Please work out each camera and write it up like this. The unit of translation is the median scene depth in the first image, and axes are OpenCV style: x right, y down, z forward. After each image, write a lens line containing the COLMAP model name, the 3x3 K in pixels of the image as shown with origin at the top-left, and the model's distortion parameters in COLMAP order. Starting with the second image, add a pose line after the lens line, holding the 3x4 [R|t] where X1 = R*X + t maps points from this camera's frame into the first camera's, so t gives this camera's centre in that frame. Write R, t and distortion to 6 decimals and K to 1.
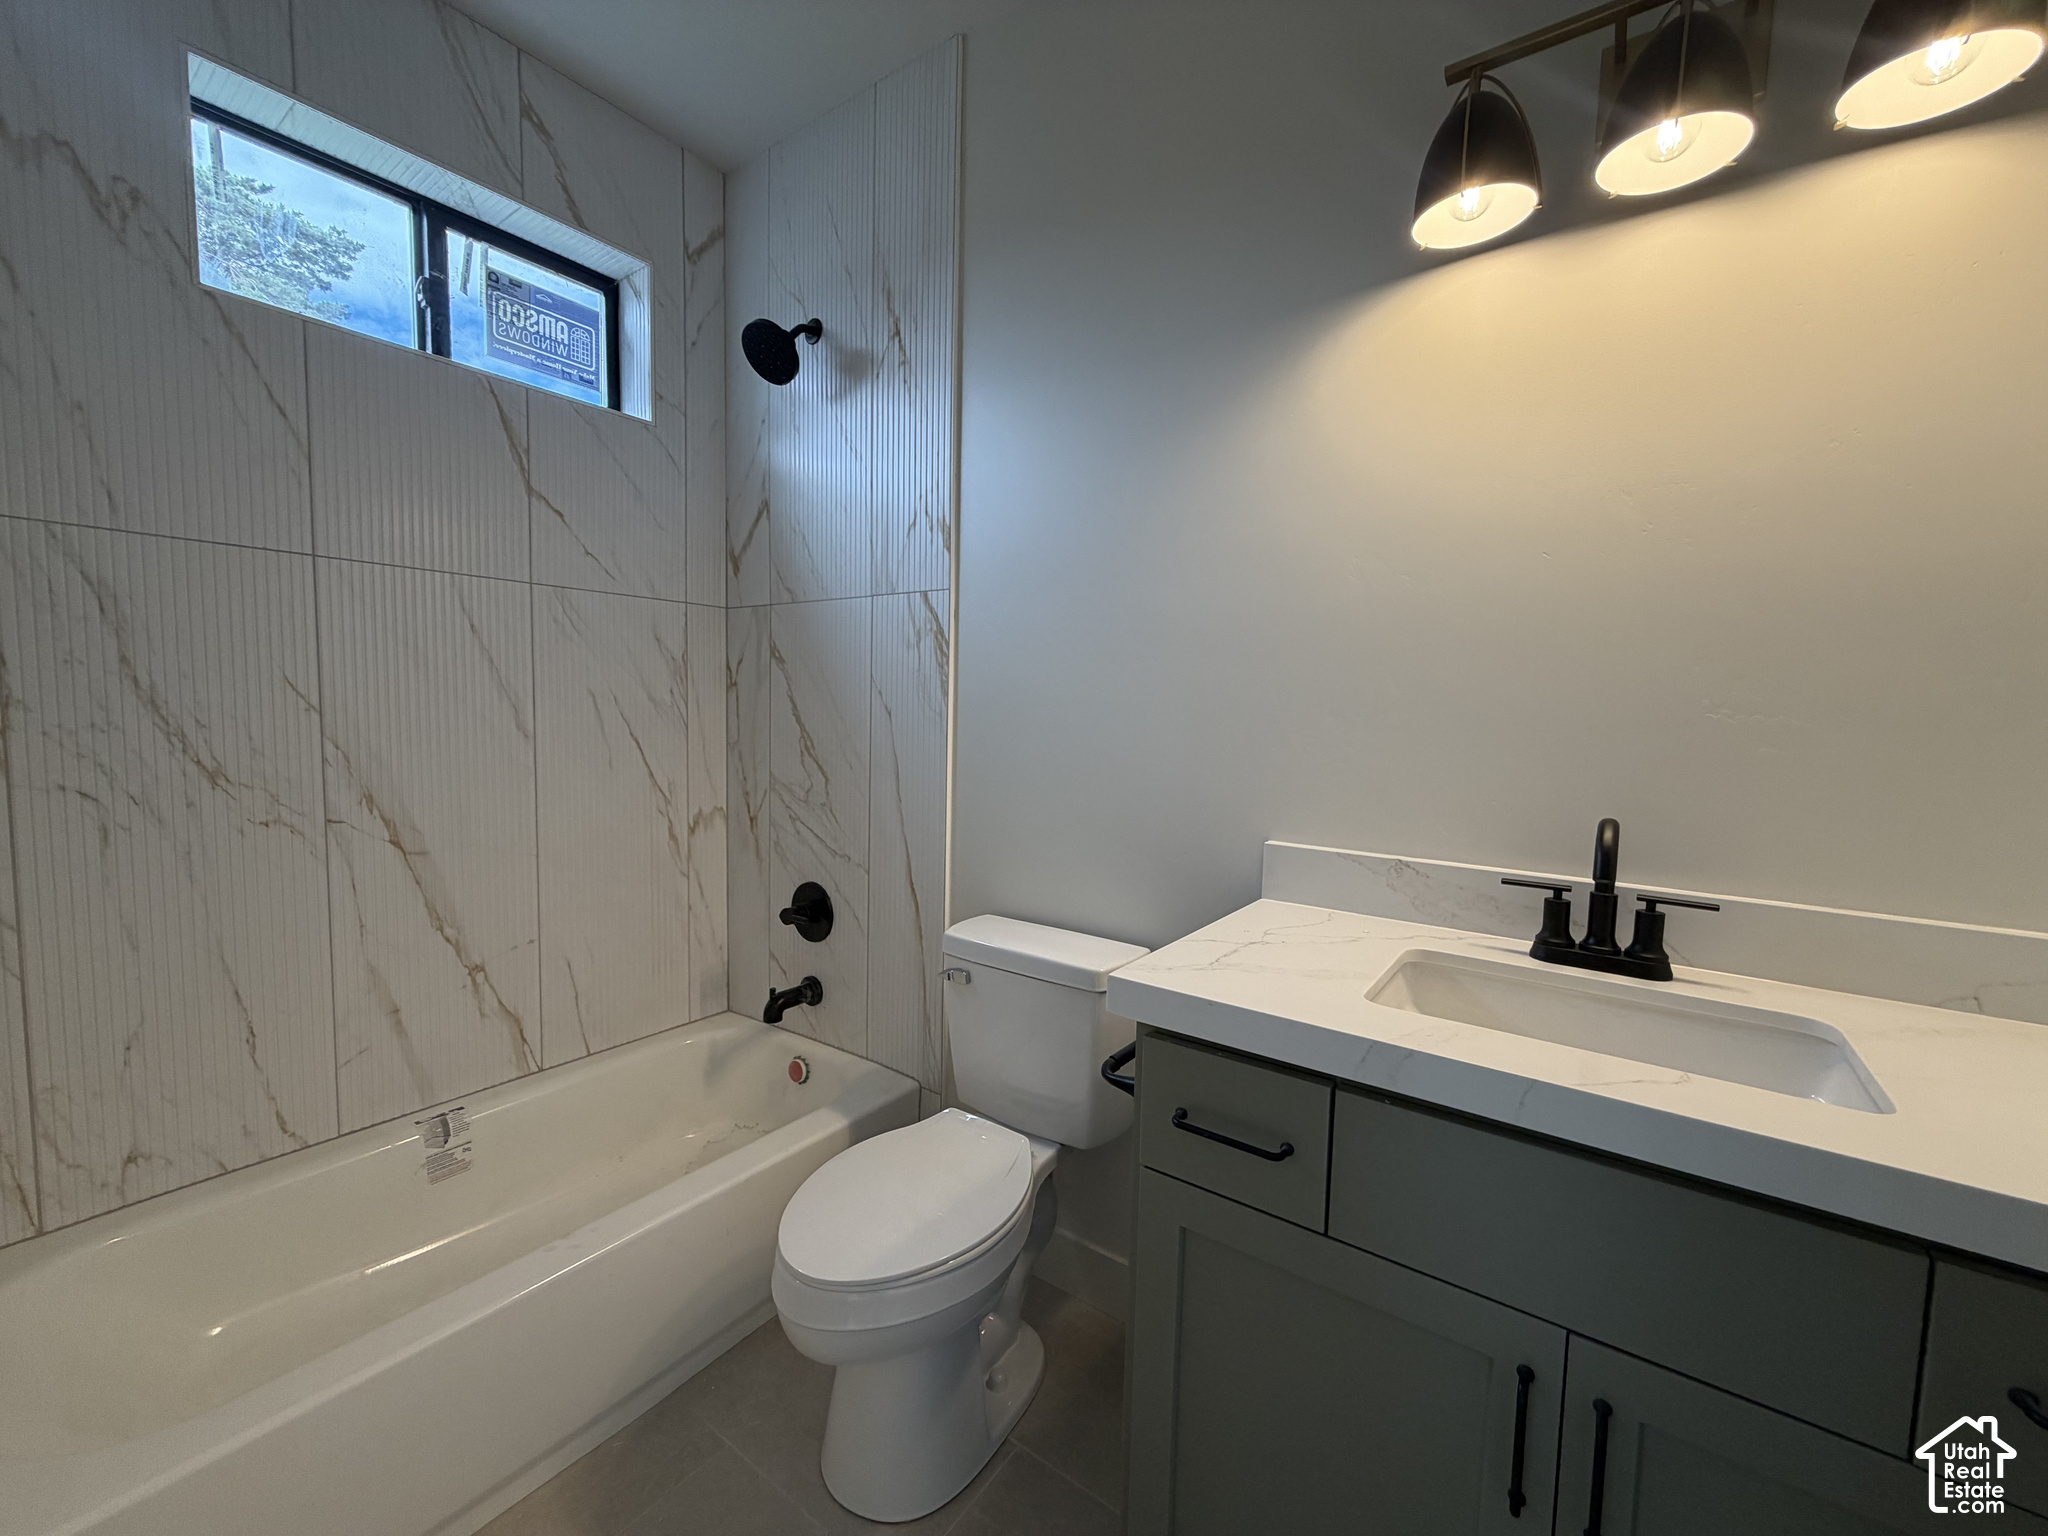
lens RADIAL K [[811.6, 0, 1015.9], [0, 811.6, 769.7], [0, 0, 1]] dist [0.001229, 0.000445]
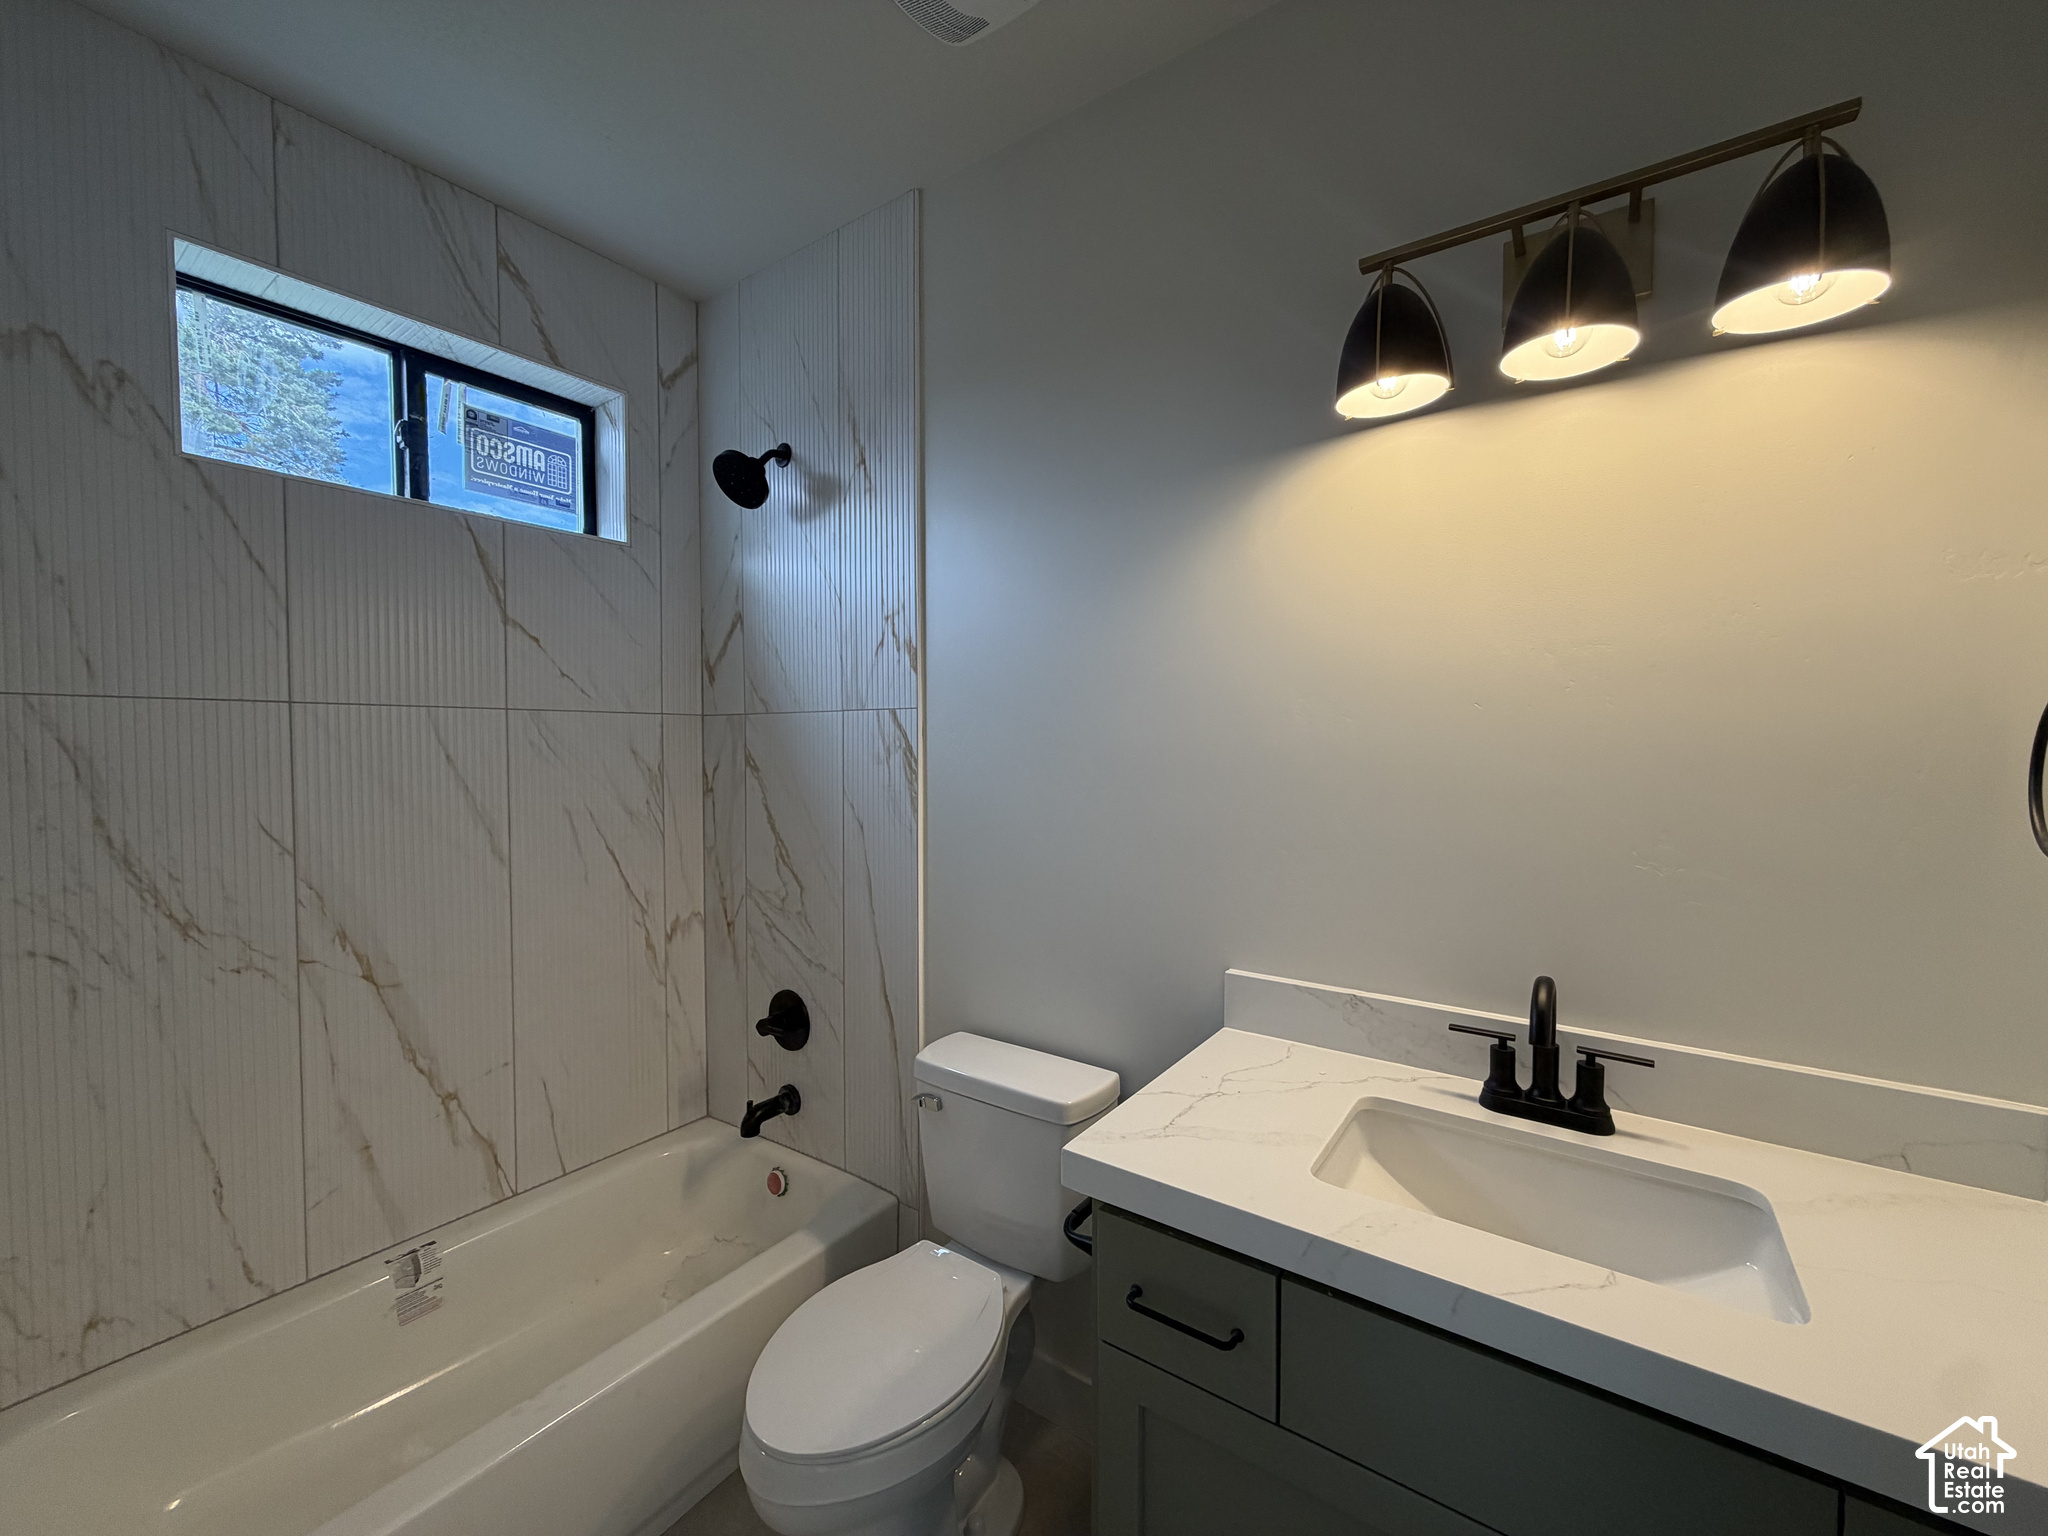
lens RADIAL K [[811.6, 0, 1015.9], [0, 811.6, 769.7], [0, 0, 1]] dist [0.001229, 0.000445]
pose [[0.999678, -0.023550, 0.009400, 0.033482], [0.023942, 0.998746, -0.043979, -0.103702], [-0.008353, 0.044190, 0.998988, -0.021955]]
